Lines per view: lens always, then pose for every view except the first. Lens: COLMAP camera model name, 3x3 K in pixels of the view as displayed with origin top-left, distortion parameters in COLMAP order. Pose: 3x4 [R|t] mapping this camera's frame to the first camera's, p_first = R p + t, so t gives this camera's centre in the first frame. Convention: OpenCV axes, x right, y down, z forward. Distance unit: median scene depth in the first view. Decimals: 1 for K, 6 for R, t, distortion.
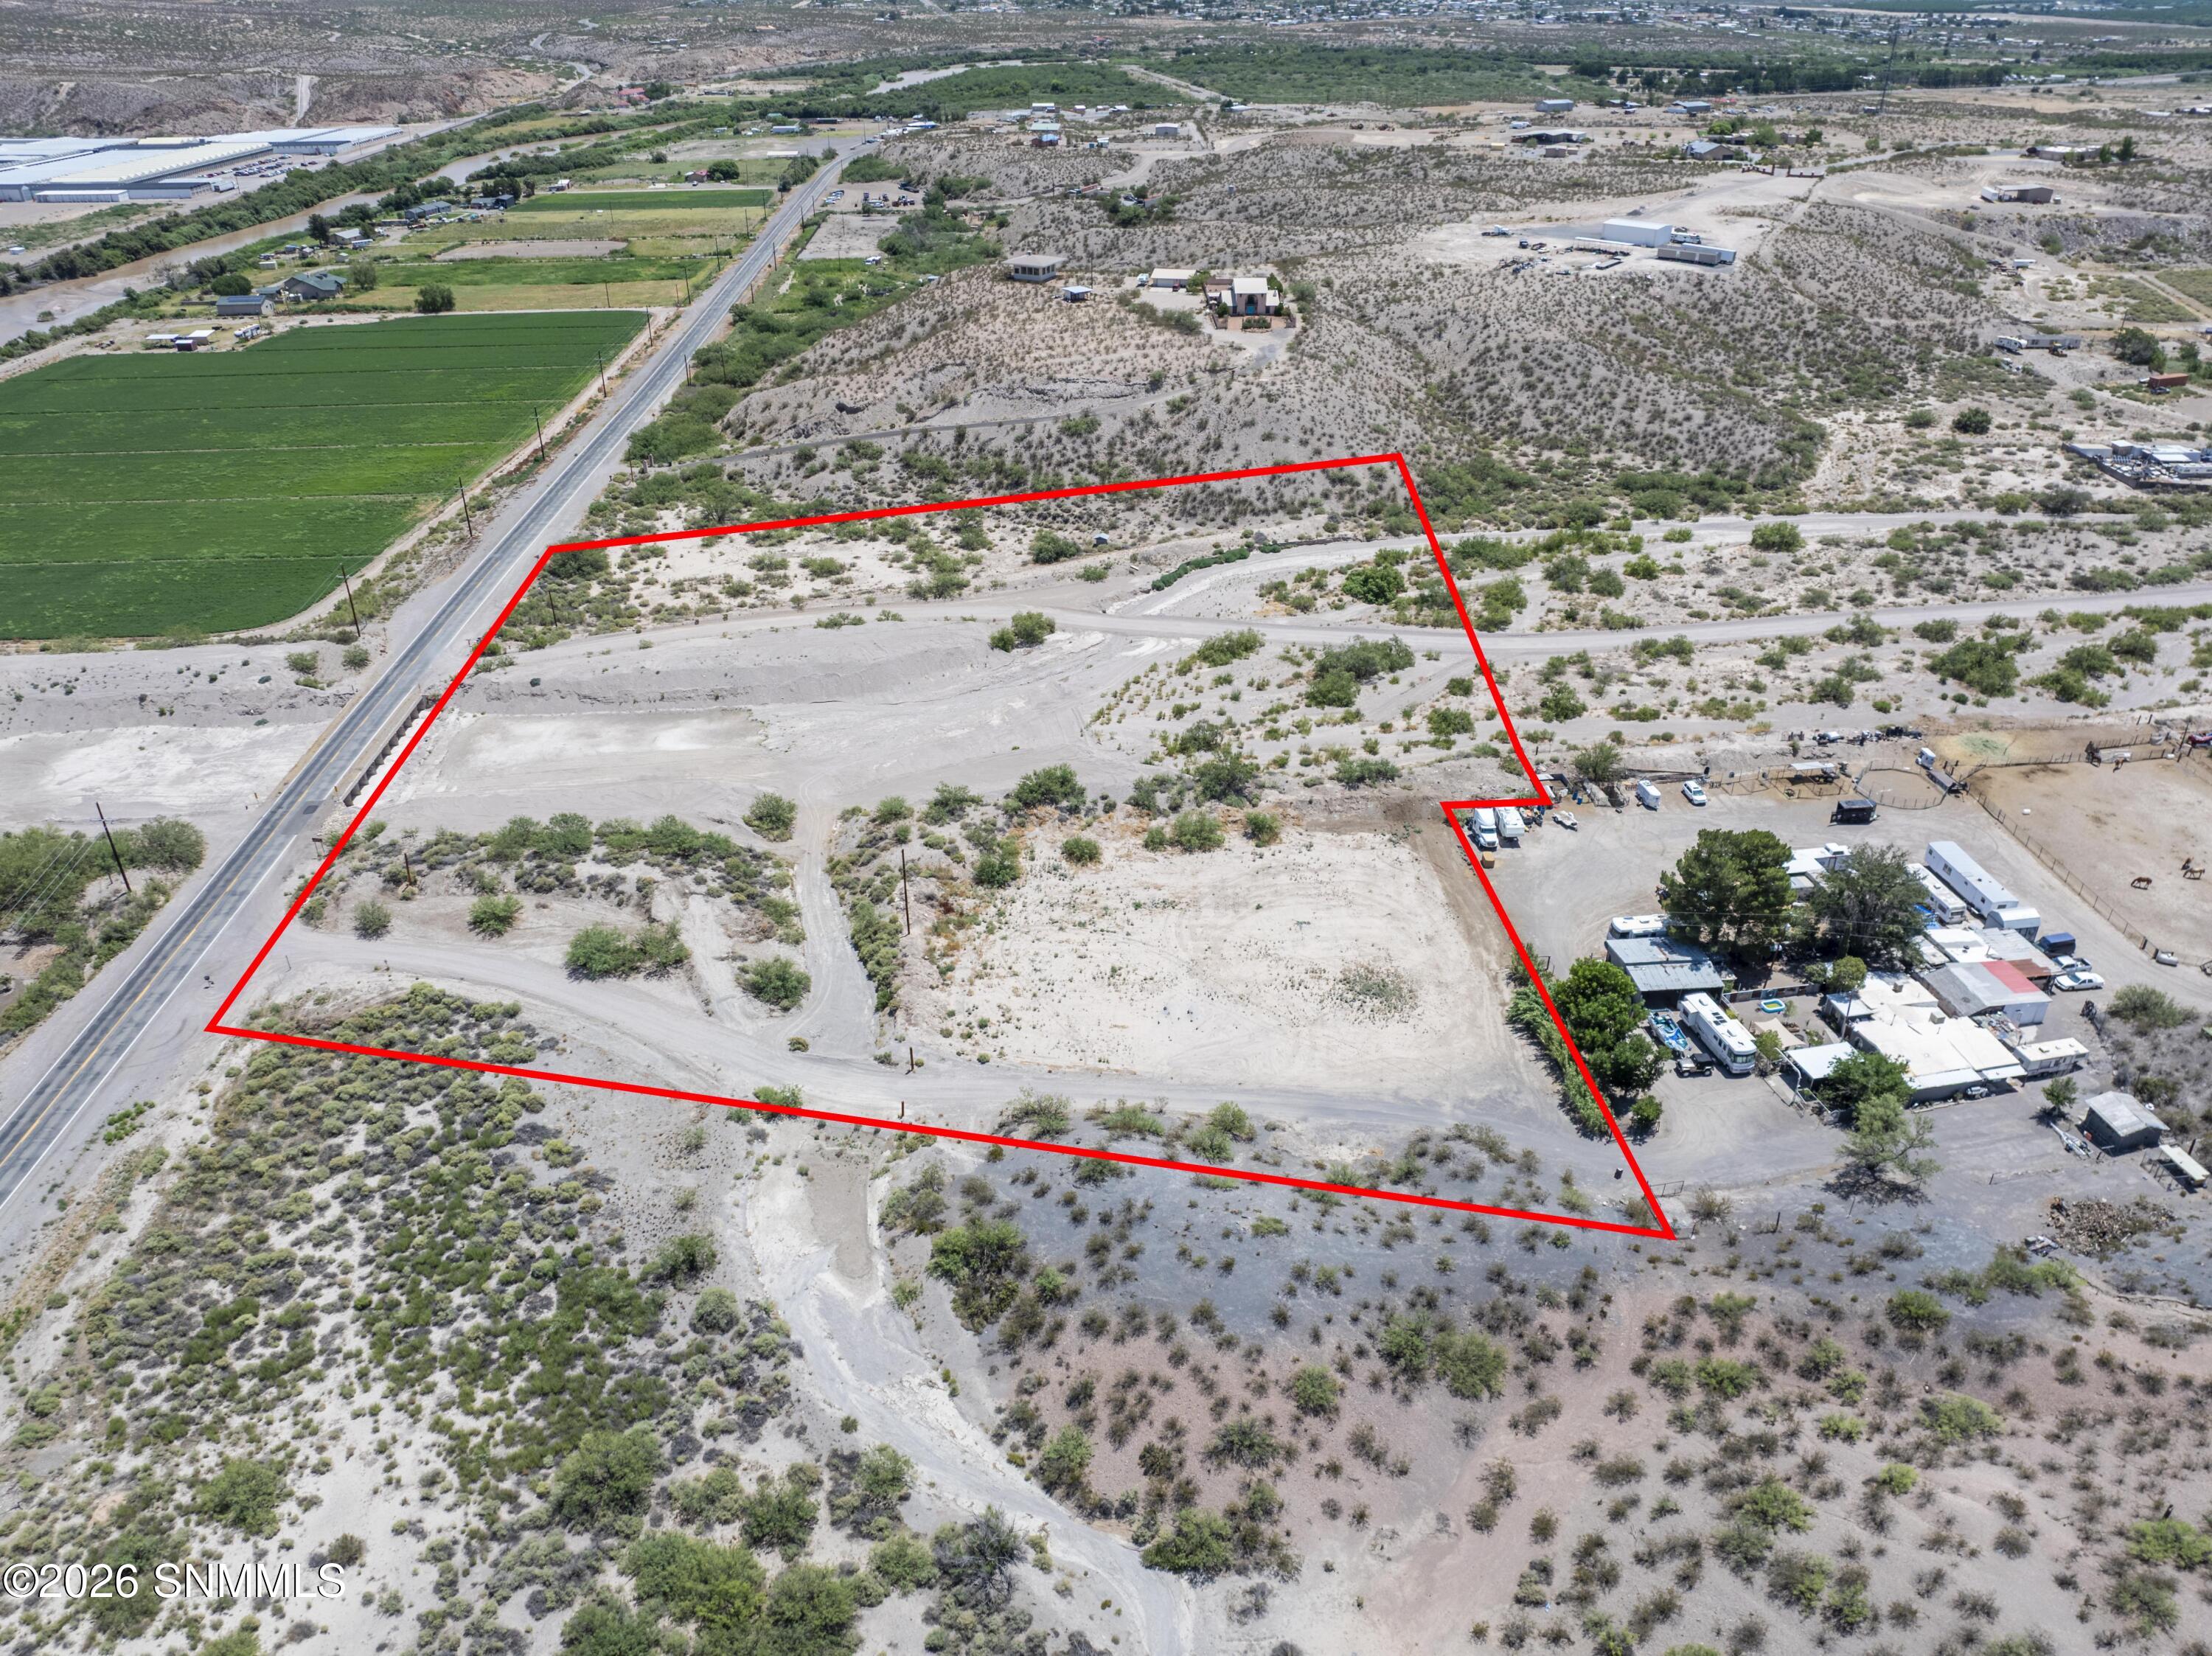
lens RADIAL K [[1555.2, 0, 1111.8], [0, 1555.2, 827.5], [0, 0, 1]] dist [-0.035011, -0.005771]
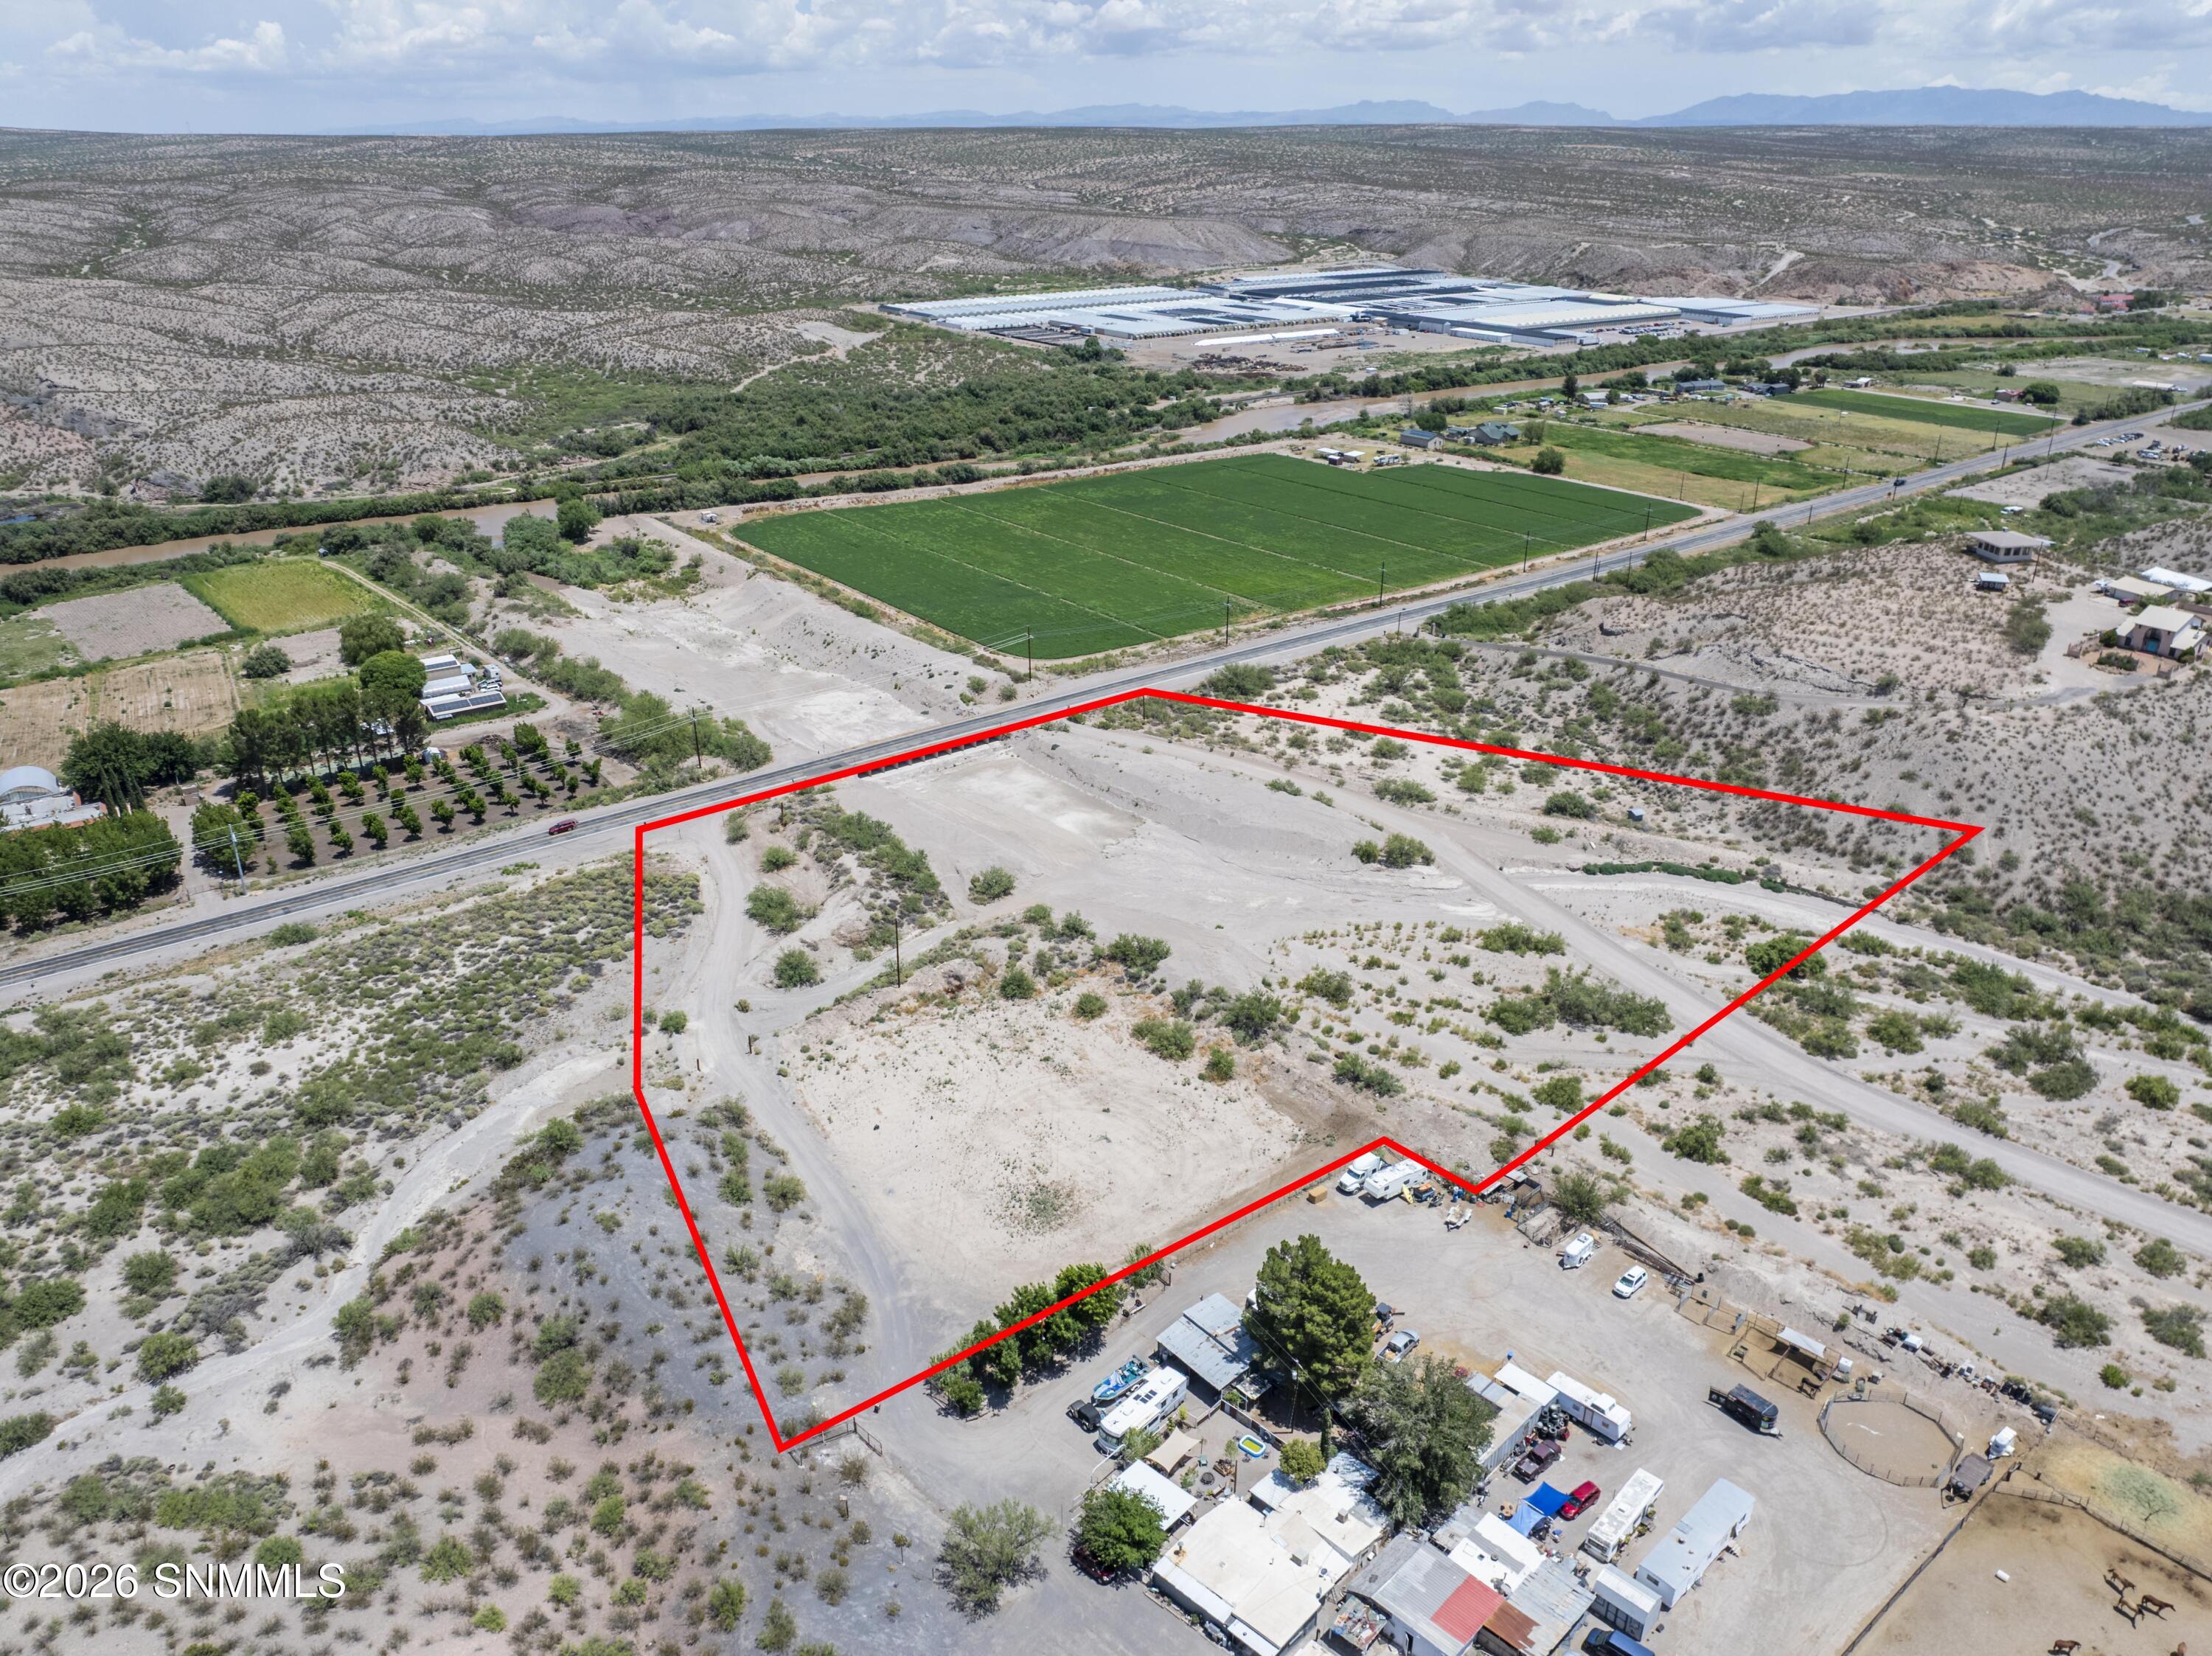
lens RADIAL K [[1561.0, 0, 1112.4], [0, 1561.0, 814.9], [0, 0, 1]] dist [-0.040905, 0.003652]
pose [[0.583252, 0.330160, -0.742166, 0.597981], [-0.402177, 0.911197, 0.089293, -0.167487], [0.705741, 0.246402, 0.664241, 0.179130]]
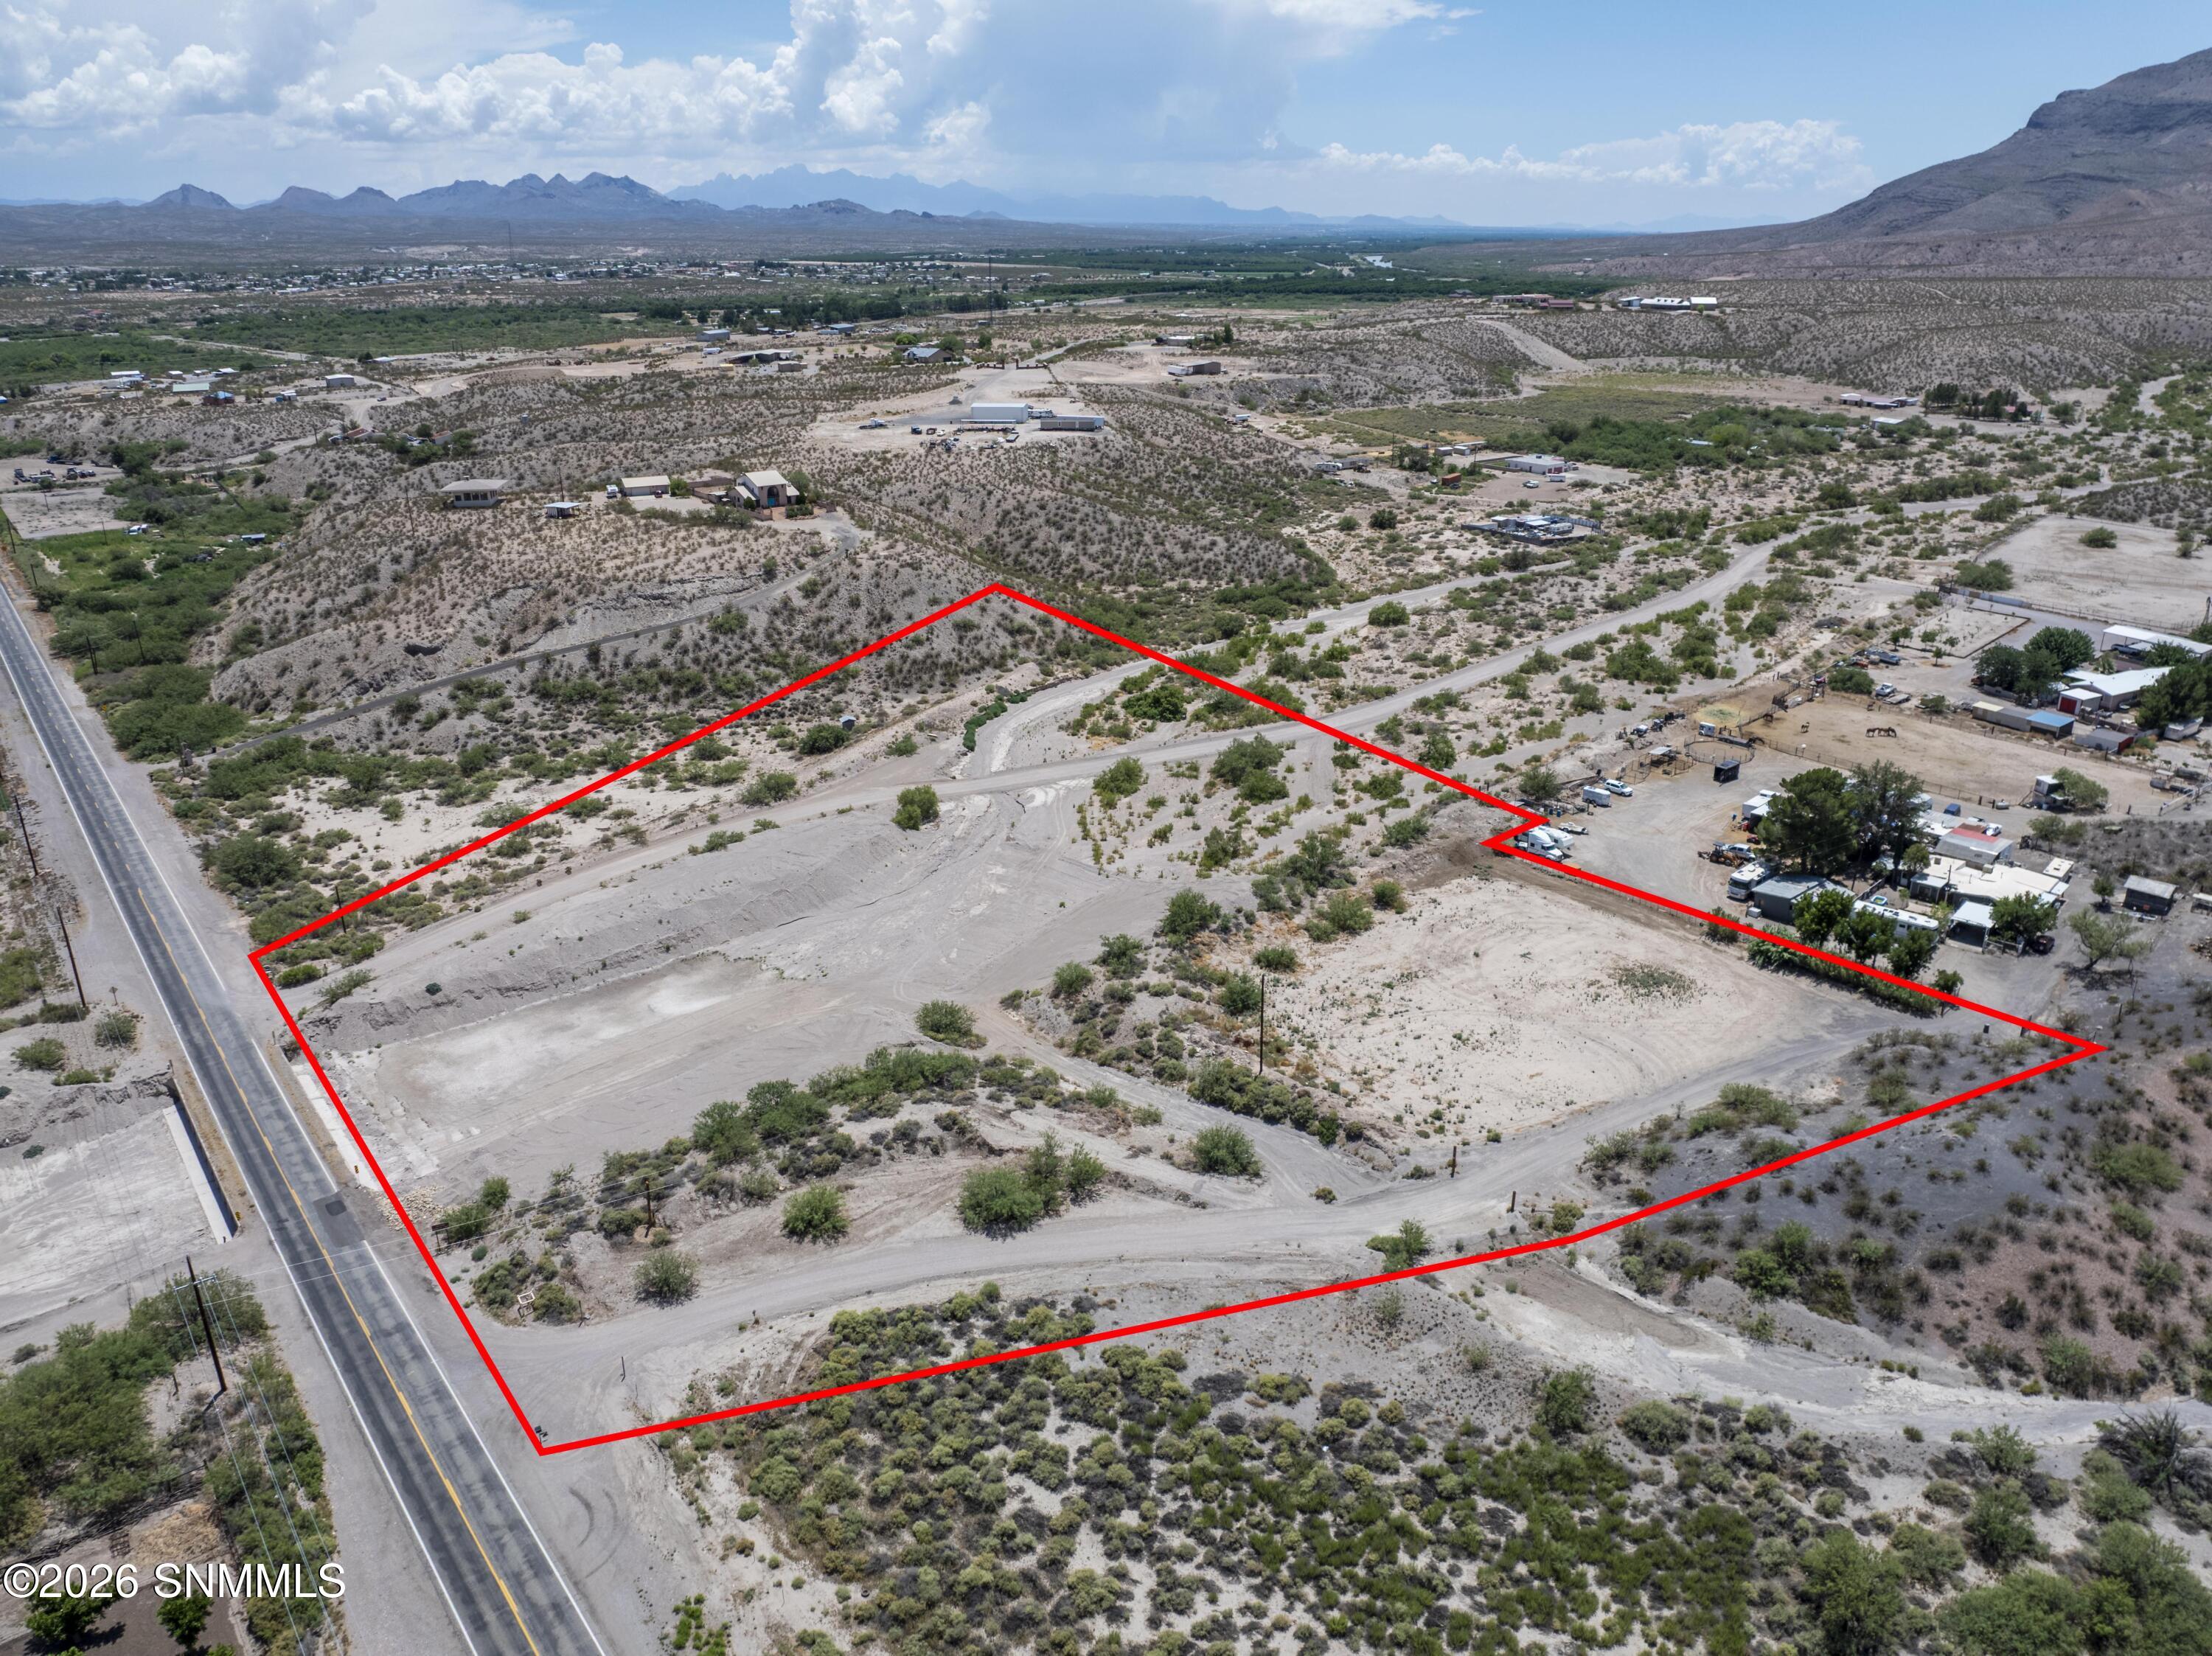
lens RADIAL K [[1564.5, 0, 1110.9], [0, 1564.5, 818.4], [0, 0, 1]] dist [-0.049180, 0.018507]
pose [[0.816025, -0.207999, 0.539295, -0.466005], [0.287965, 0.955274, -0.067292, -0.025581], [-0.501178, 0.210210, 0.839424, 0.172645]]
